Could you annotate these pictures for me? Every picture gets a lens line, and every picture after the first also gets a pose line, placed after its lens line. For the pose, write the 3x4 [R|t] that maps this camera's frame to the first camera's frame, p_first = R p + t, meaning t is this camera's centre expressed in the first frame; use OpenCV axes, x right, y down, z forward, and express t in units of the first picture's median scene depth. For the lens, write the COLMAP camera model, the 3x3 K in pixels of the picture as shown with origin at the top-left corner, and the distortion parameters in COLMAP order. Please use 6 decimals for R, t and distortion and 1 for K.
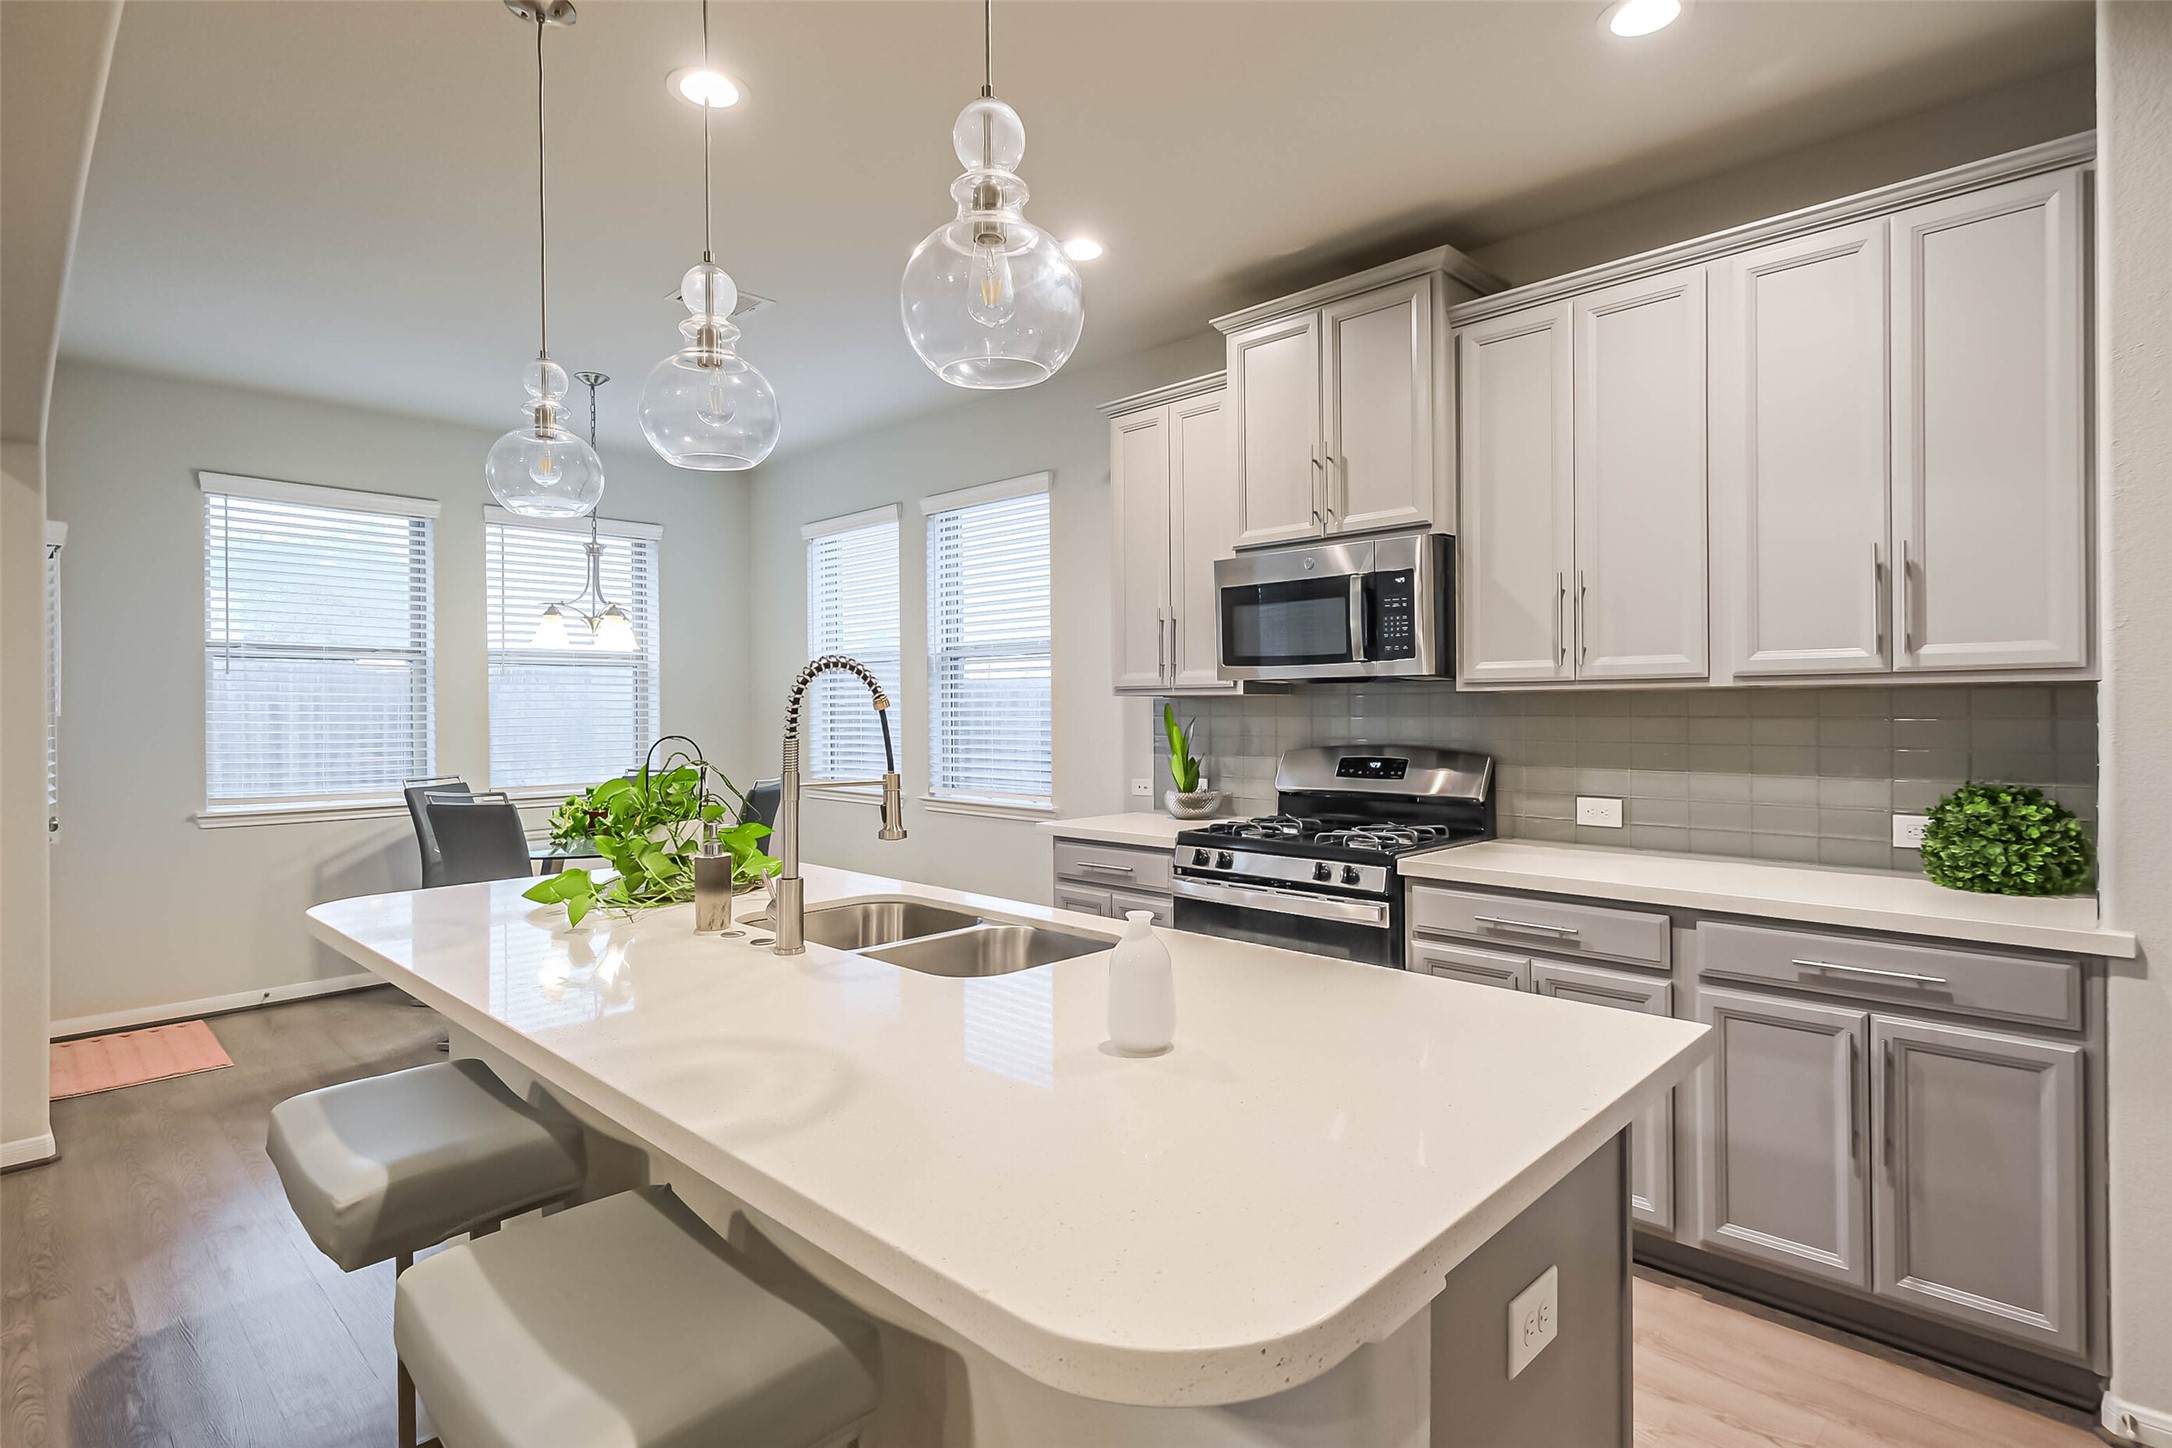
lens RADIAL K [[1098.3, 0, 1108.2], [0, 1098.3, 712.3], [0, 0, 1]] dist [0.003374, 0.000023]
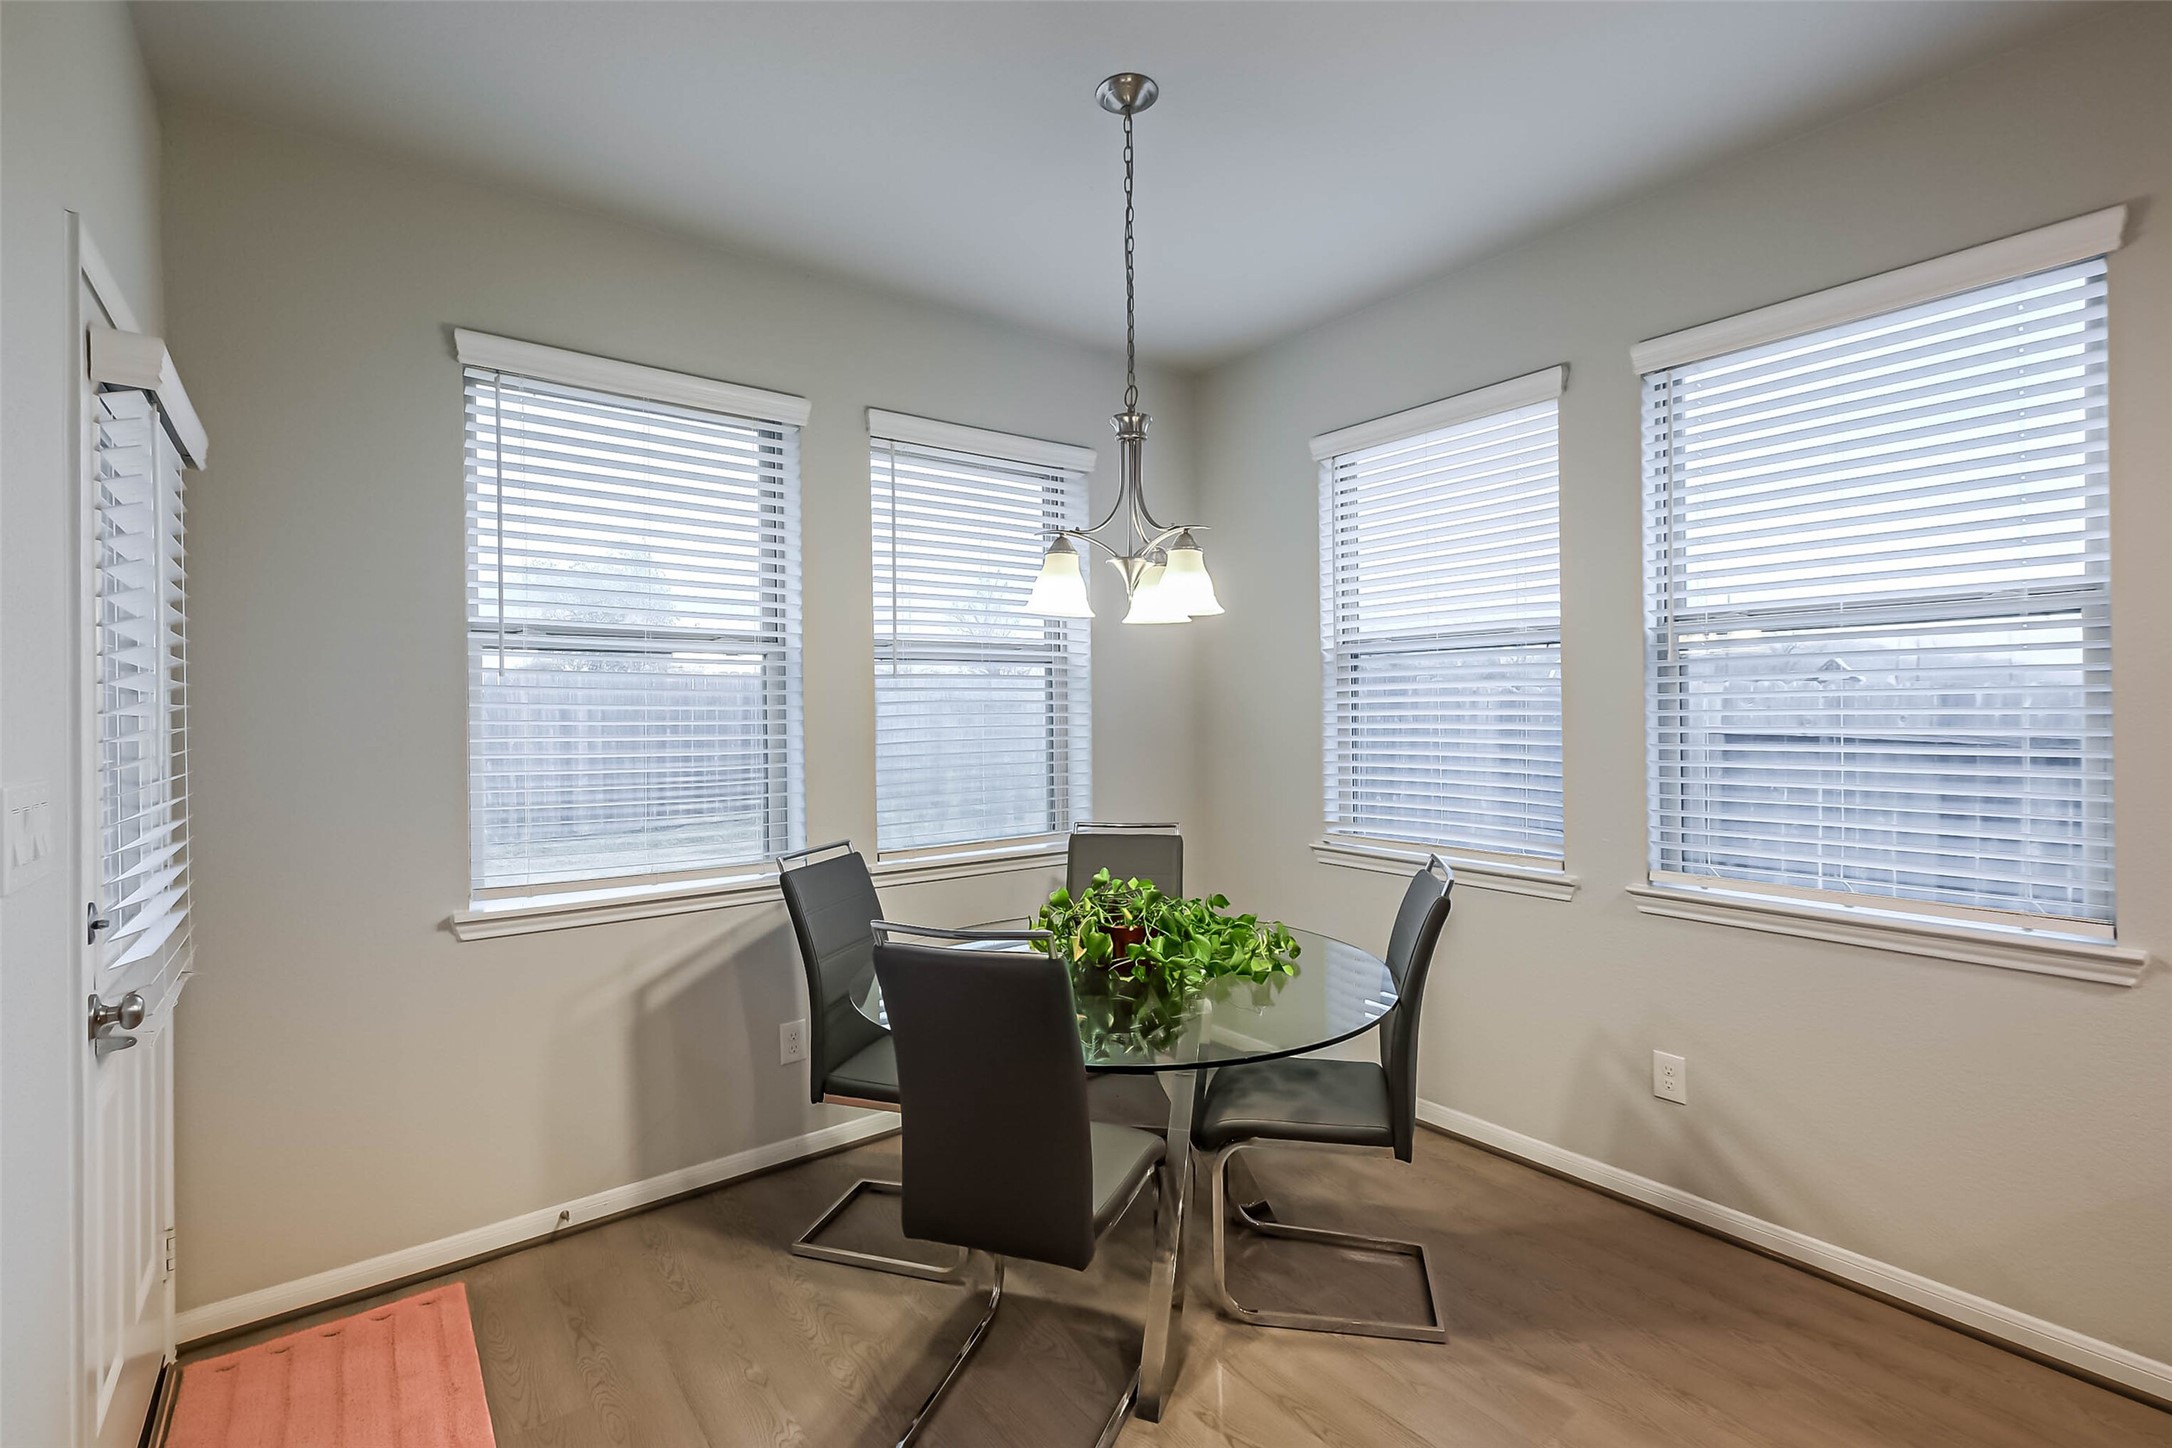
lens RADIAL K [[984.7, 0, 1078.6], [0, 984.7, 726.5], [0, 0, 1]] dist [0.000874, 0.000567]
pose [[0.986744, -0.001004, -0.162279, -0.366186], [0.002545, 0.999954, 0.009292, -0.010049], [0.162262, -0.009582, 0.986701, 0.473729]]
